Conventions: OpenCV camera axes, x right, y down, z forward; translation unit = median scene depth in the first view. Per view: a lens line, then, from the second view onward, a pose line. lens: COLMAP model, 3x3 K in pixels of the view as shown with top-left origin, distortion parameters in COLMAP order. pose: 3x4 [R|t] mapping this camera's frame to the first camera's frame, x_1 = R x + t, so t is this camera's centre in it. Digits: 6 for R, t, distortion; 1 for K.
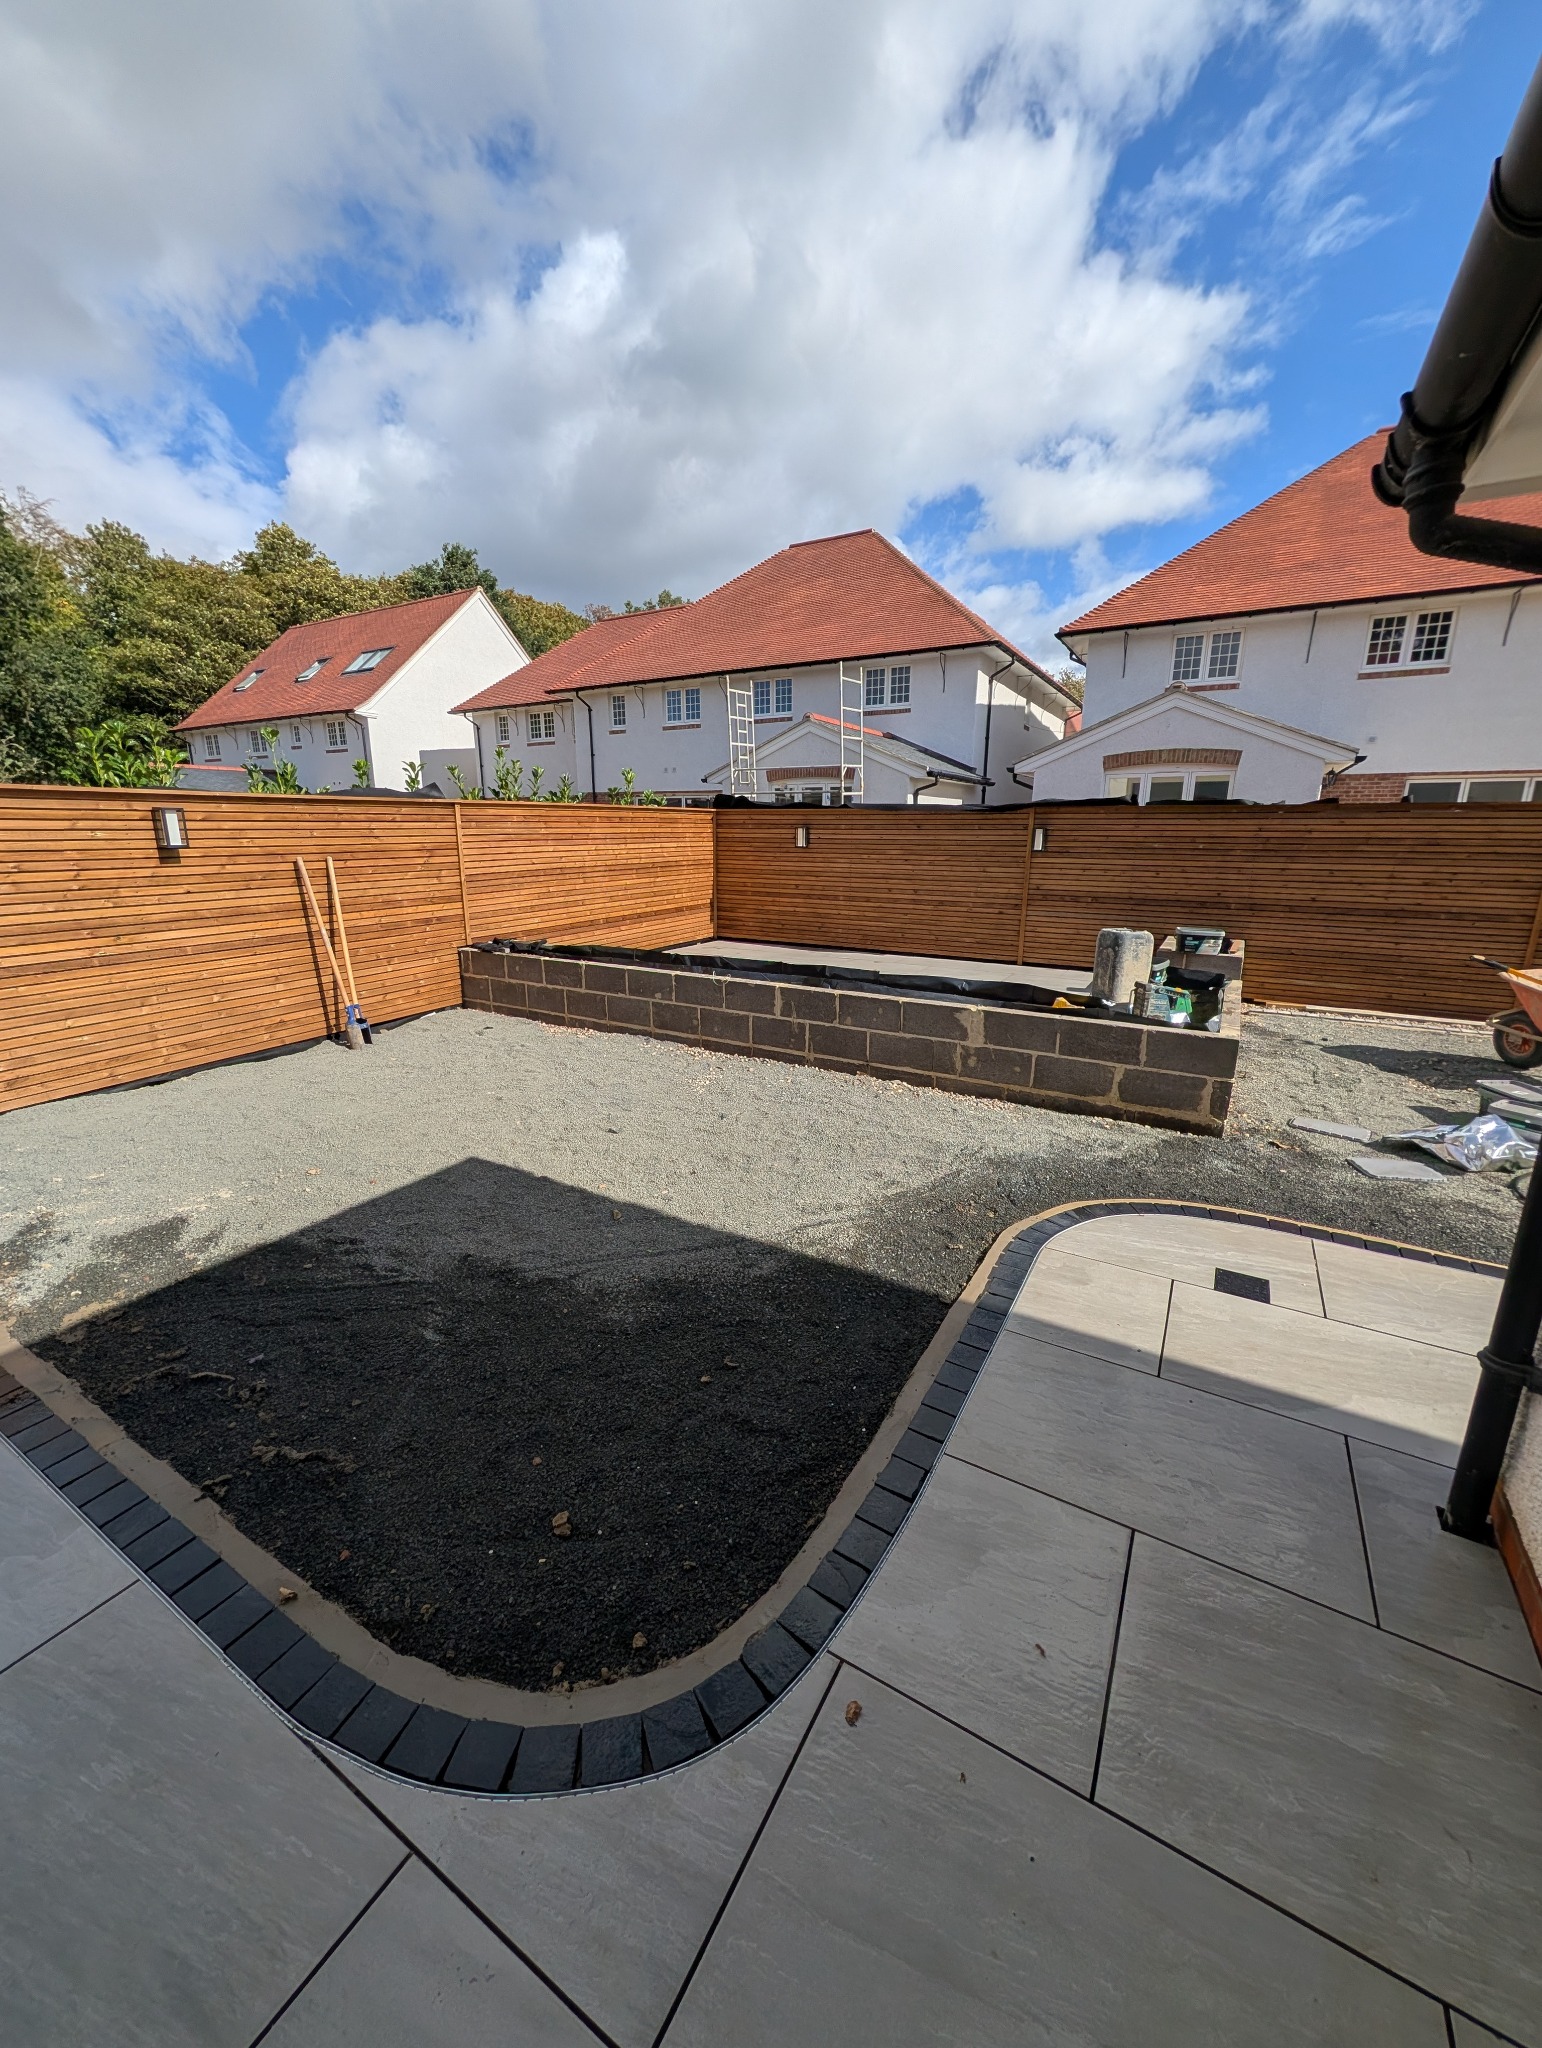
lens RADIAL K [[790.6, 0, 772.3], [0, 790.6, 1019.2], [0, 0, 1]] dist [-0.001191, 0.000494]
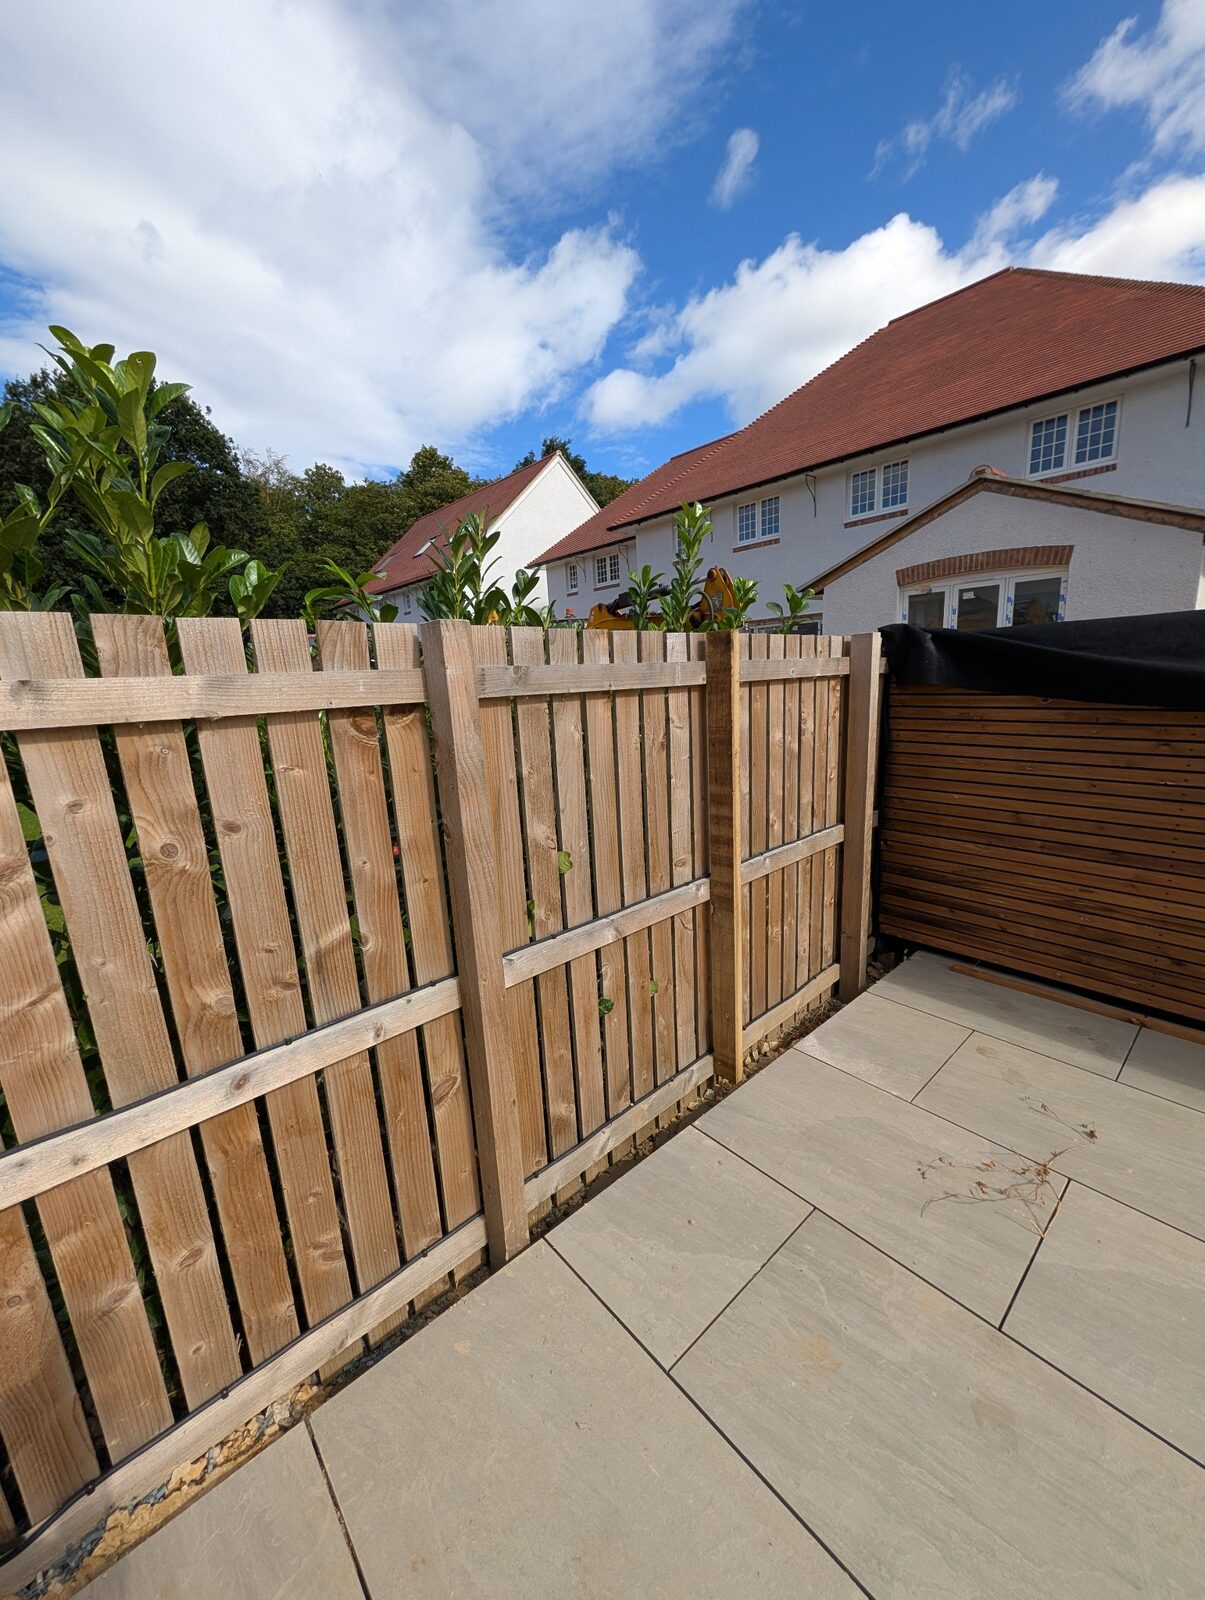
lens RADIAL K [[617.7, 0, 599.2], [0, 617.7, 802.3], [0, 0, 1]] dist [-0.001191, 0.000494]
pose [[0.945644, 0.014915, -0.324863, -0.048872], [-0.021433, 0.999634, -0.016496, -0.070452], [0.324498, 0.022563, 0.945617, 0.287893]]
